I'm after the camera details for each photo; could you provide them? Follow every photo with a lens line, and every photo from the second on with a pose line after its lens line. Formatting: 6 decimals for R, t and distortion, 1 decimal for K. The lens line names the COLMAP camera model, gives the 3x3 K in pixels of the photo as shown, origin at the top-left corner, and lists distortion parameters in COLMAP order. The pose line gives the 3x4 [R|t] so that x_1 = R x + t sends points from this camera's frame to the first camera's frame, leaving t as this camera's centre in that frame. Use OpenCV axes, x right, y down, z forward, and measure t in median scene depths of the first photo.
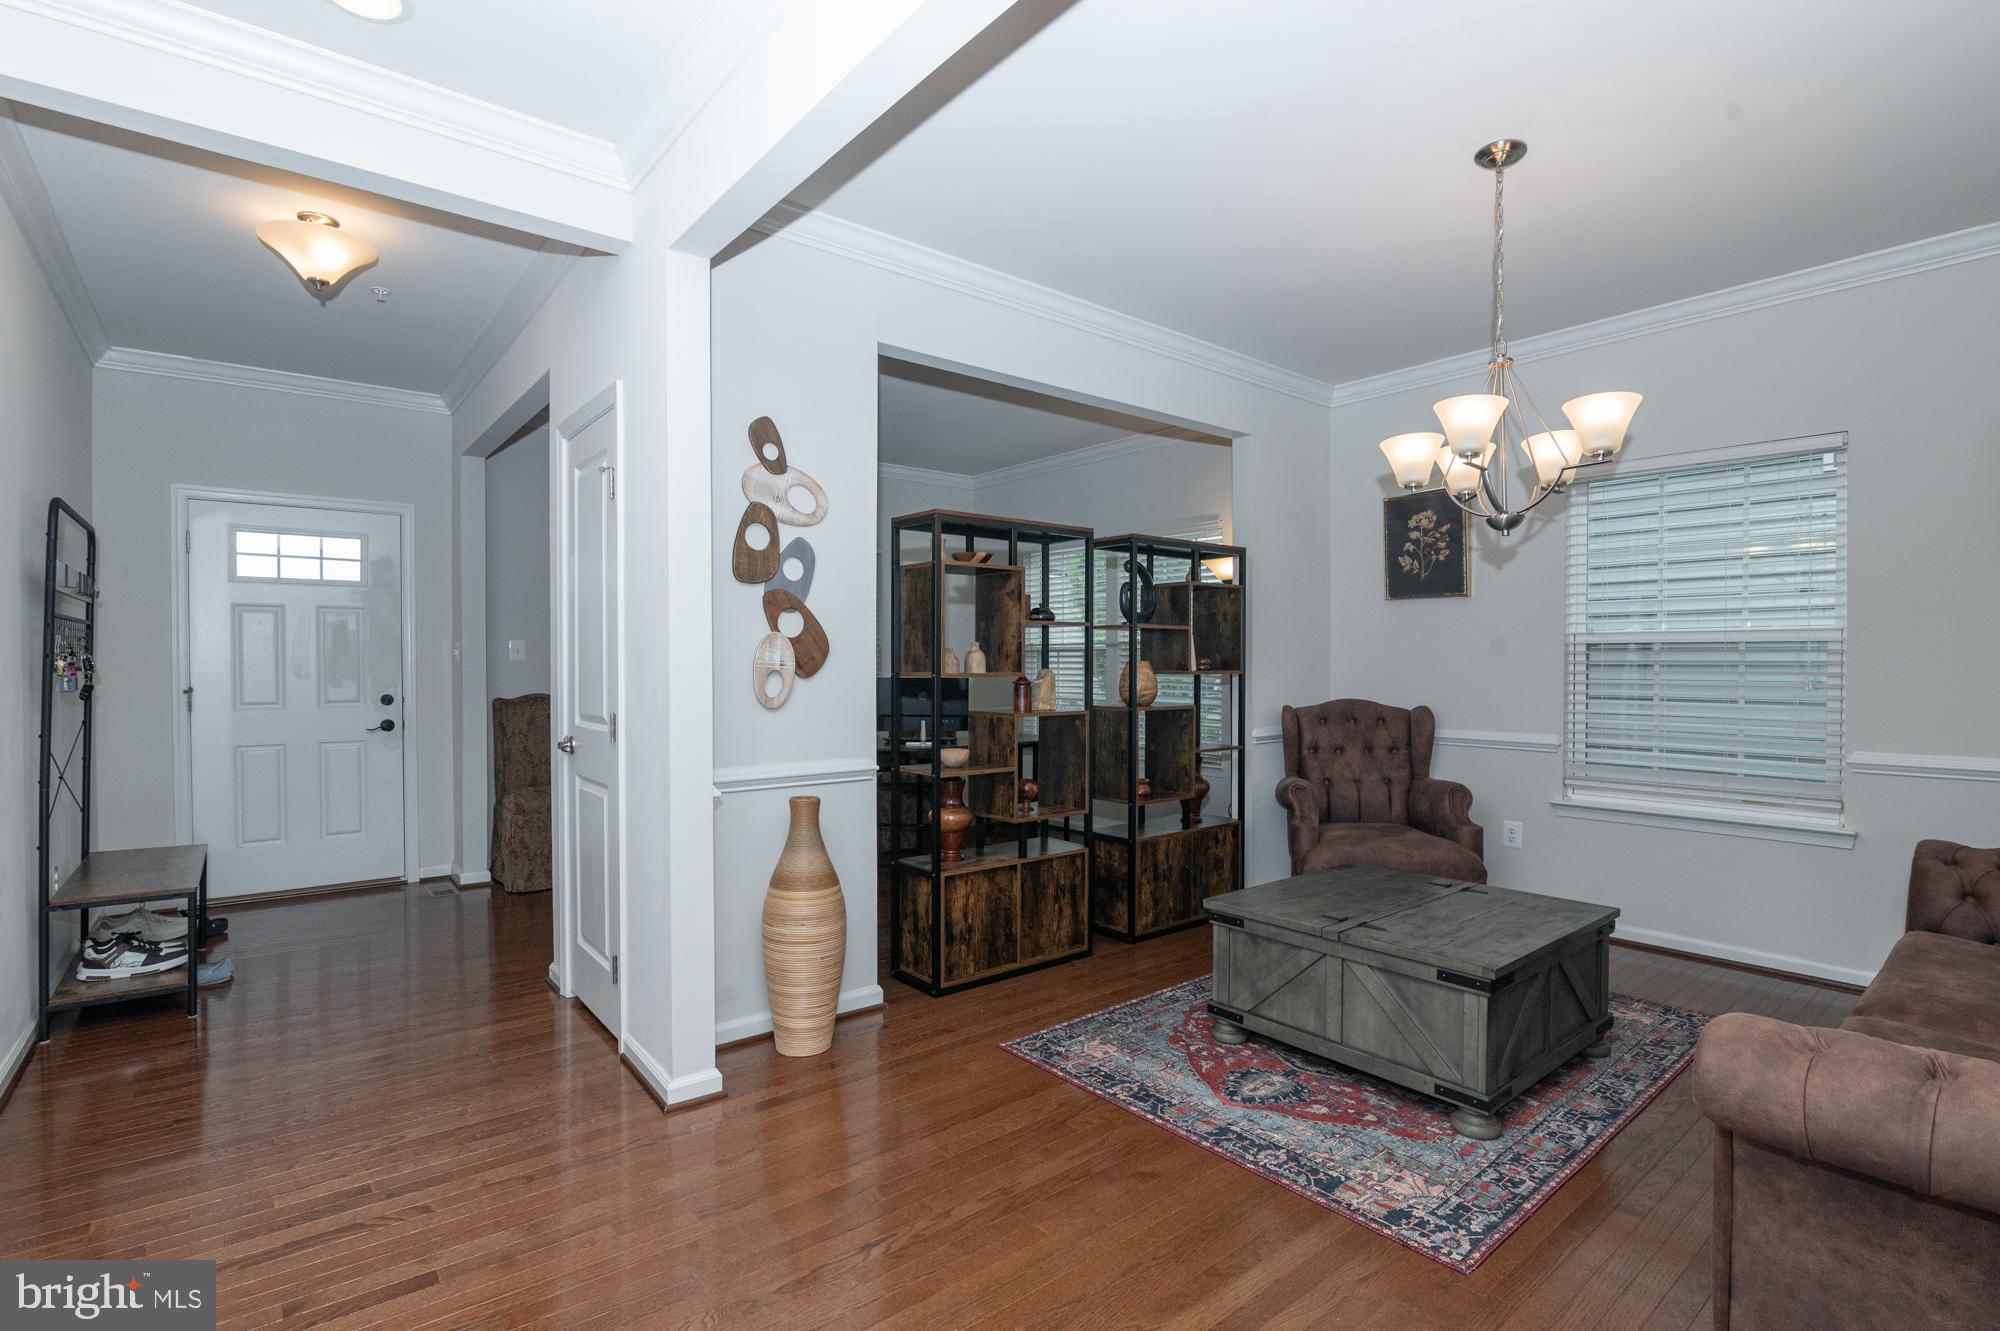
lens RADIAL K [[922.6, 0, 994.5], [0, 922.6, 657.7], [0, 0, 1]] dist [-0.012317, 0.000898]
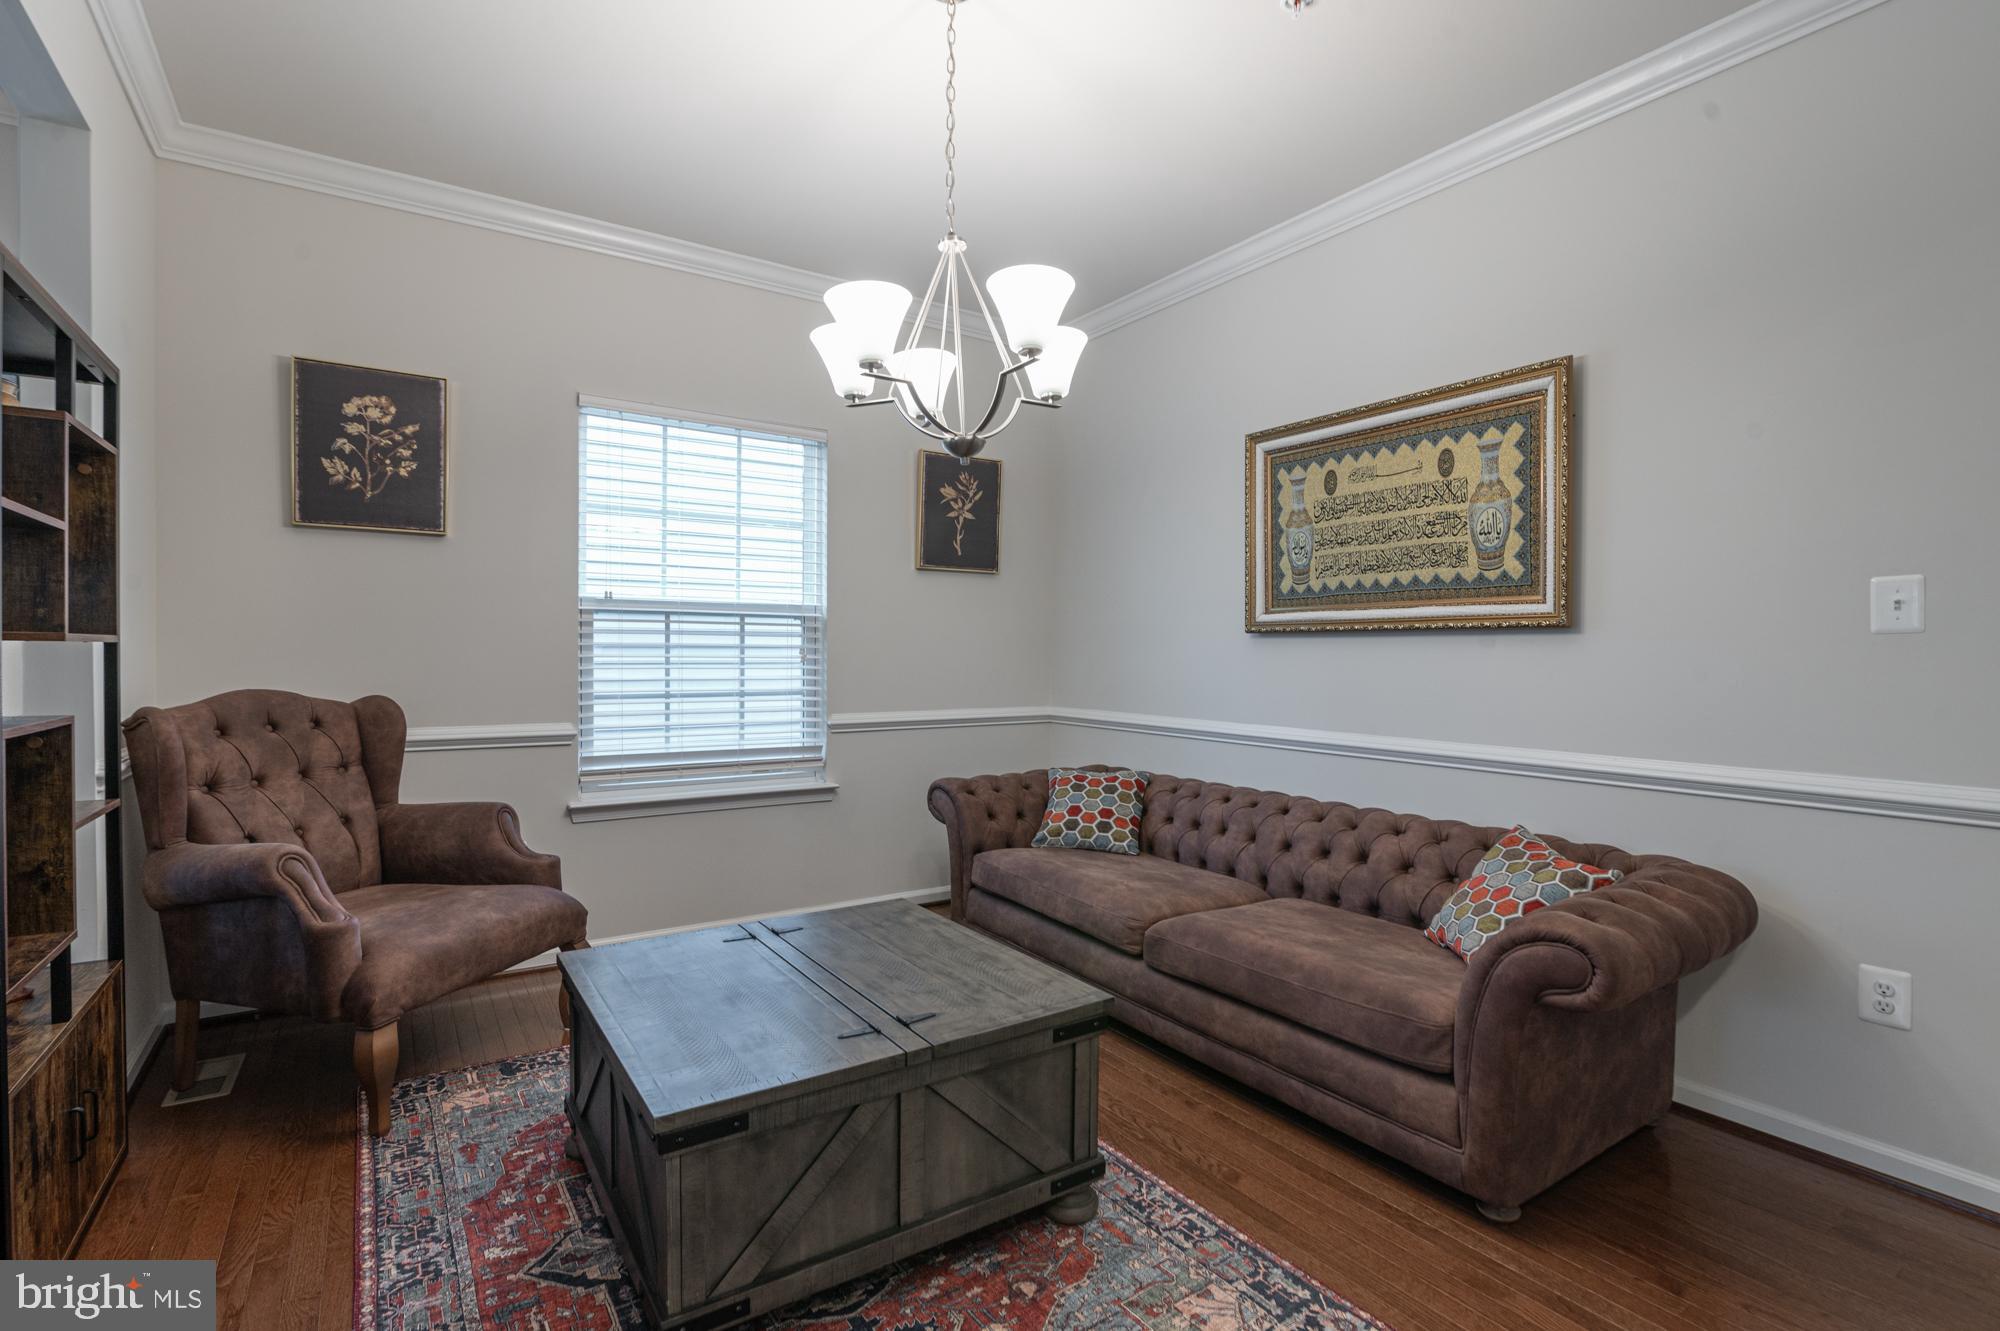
lens RADIAL K [[929.4, 0, 1001.4], [0, 929.4, 642.5], [0, 0, 1]] dist [-0.015675, -0.000005]
pose [[0.087432, 0.009412, 0.996126, -0.217930], [-0.011274, 0.999901, -0.008458, 0.024376], [-0.996107, -0.010490, 0.087530, 0.767665]]
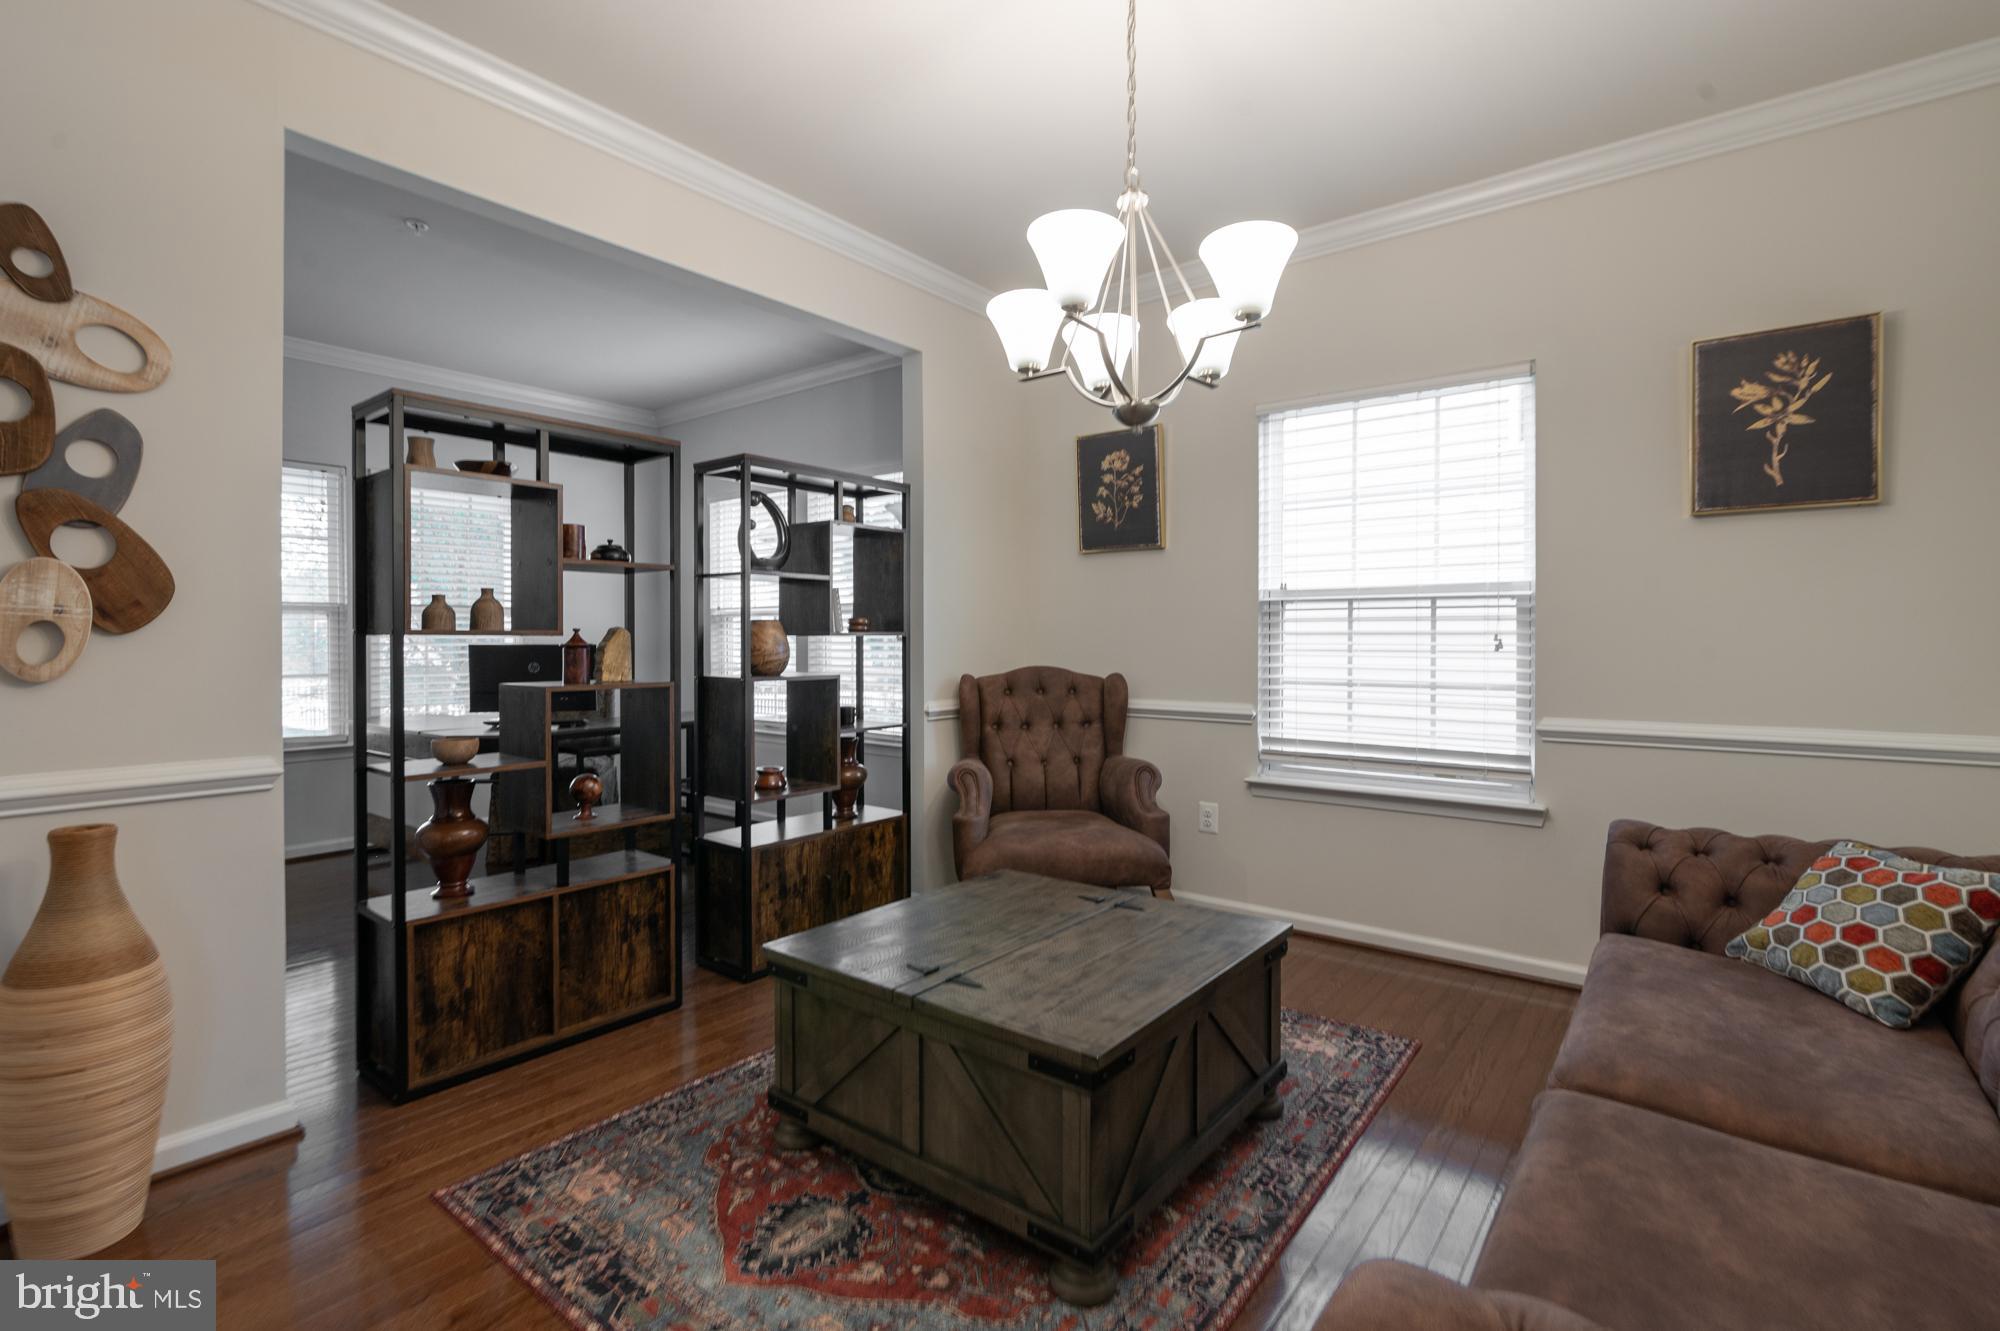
lens RADIAL K [[918.4, 0, 981.9], [0, 918.4, 618.3], [0, 0, 1]] dist [-0.008978, 0.000207]
pose [[0.977010, 0.001561, 0.213188, 0.235946], [0.001857, 0.999873, -0.015831, 0.021868], [-0.213185, 0.015863, 0.976883, 0.264968]]
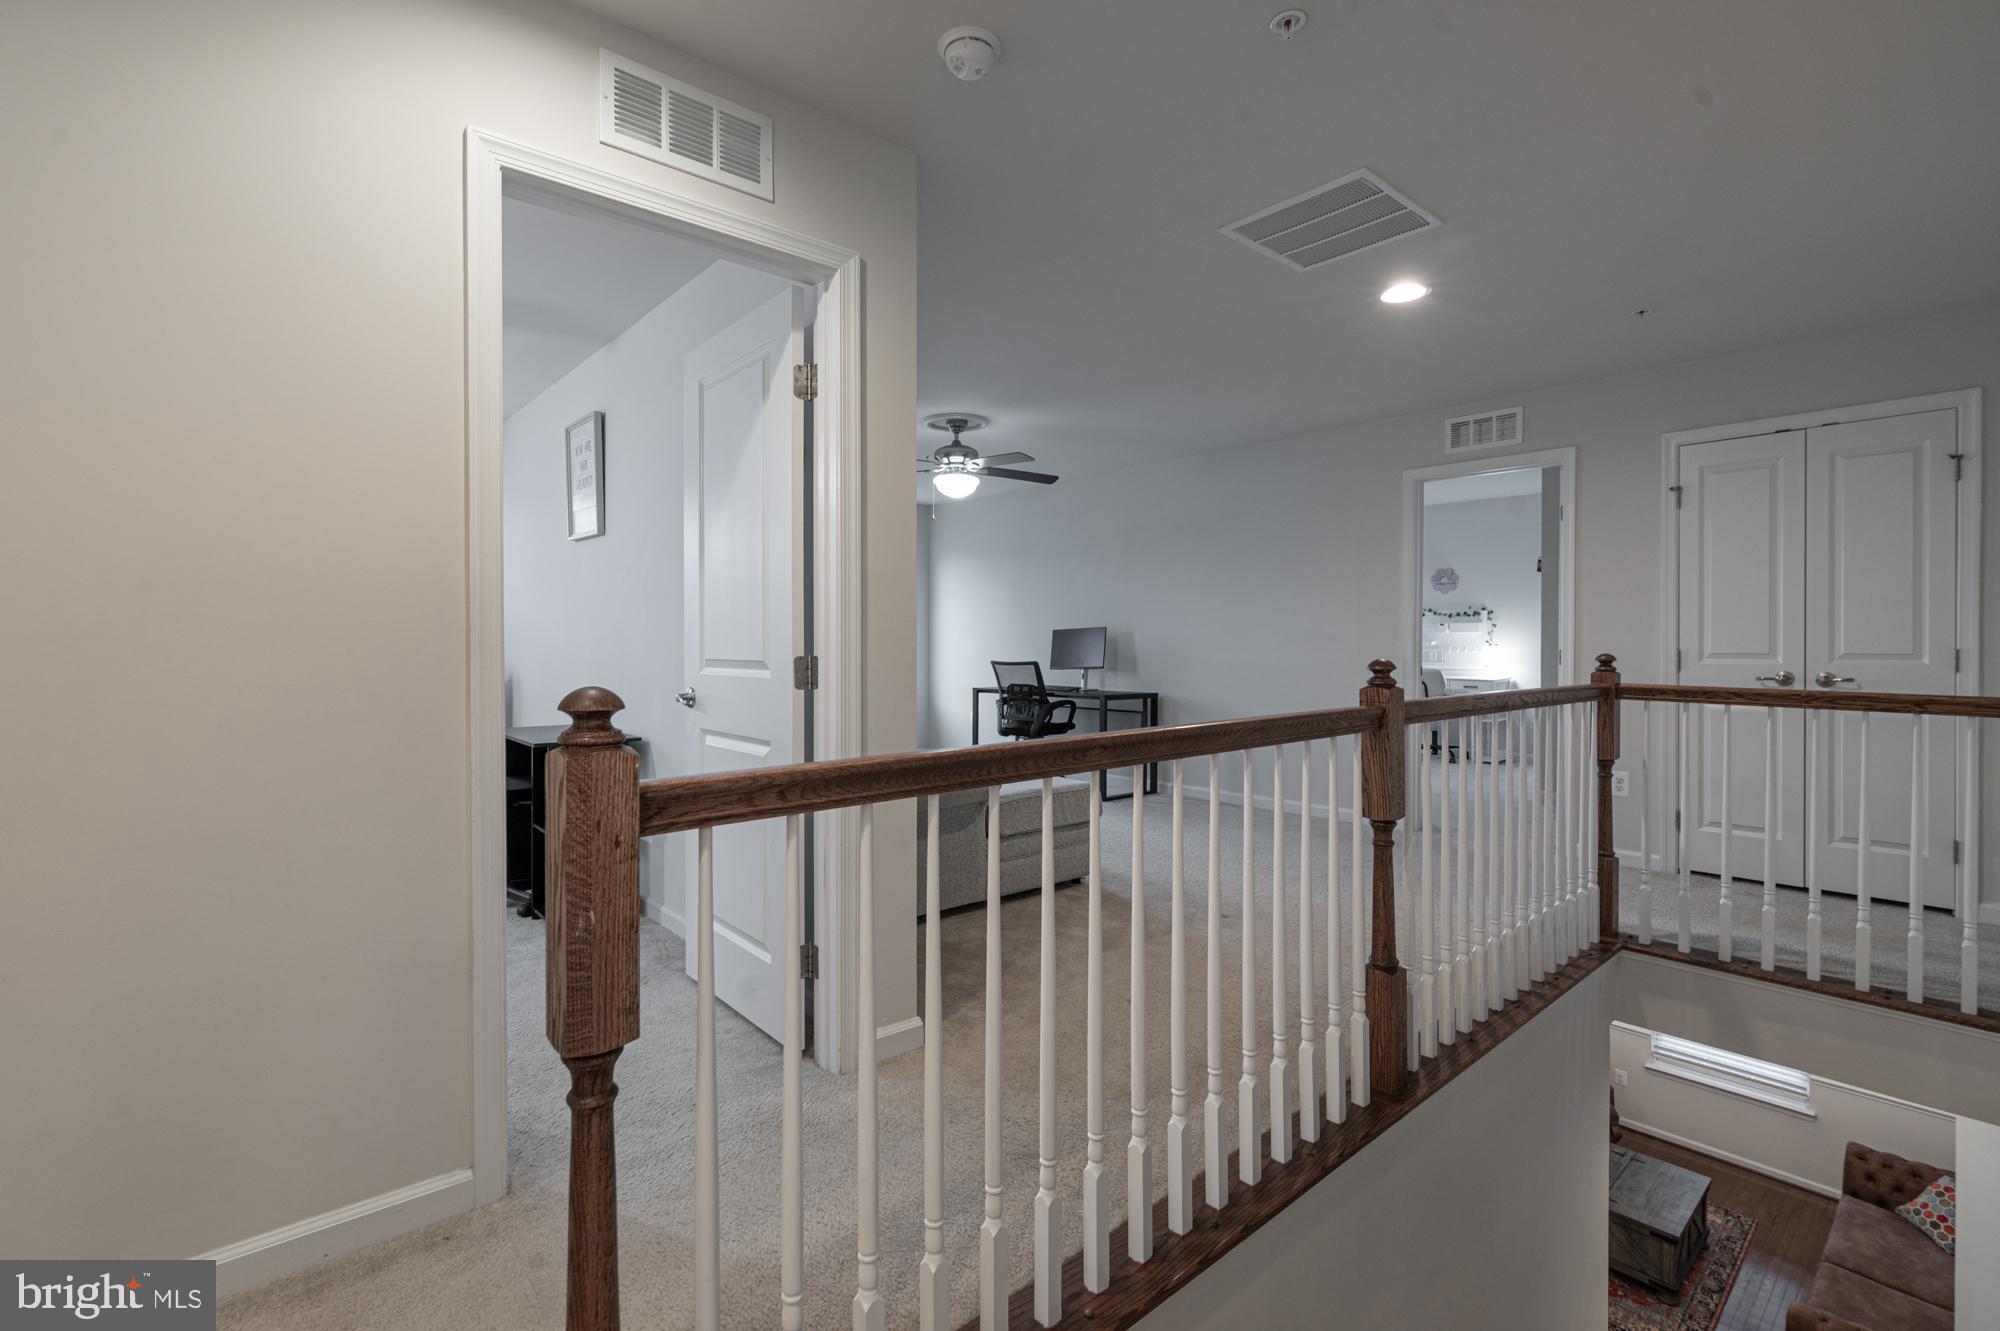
lens RADIAL K [[908.3, 0, 994.5], [0, 908.3, 650.9], [0, 0, 1]] dist [-0.028948, 0.010885]
pose [[0.999200, 0.001080, 0.039977, -1.015847], [-0.001264, 0.999989, 0.004595, -0.909602], [-0.039972, -0.004641, 0.999190, -0.951304]]
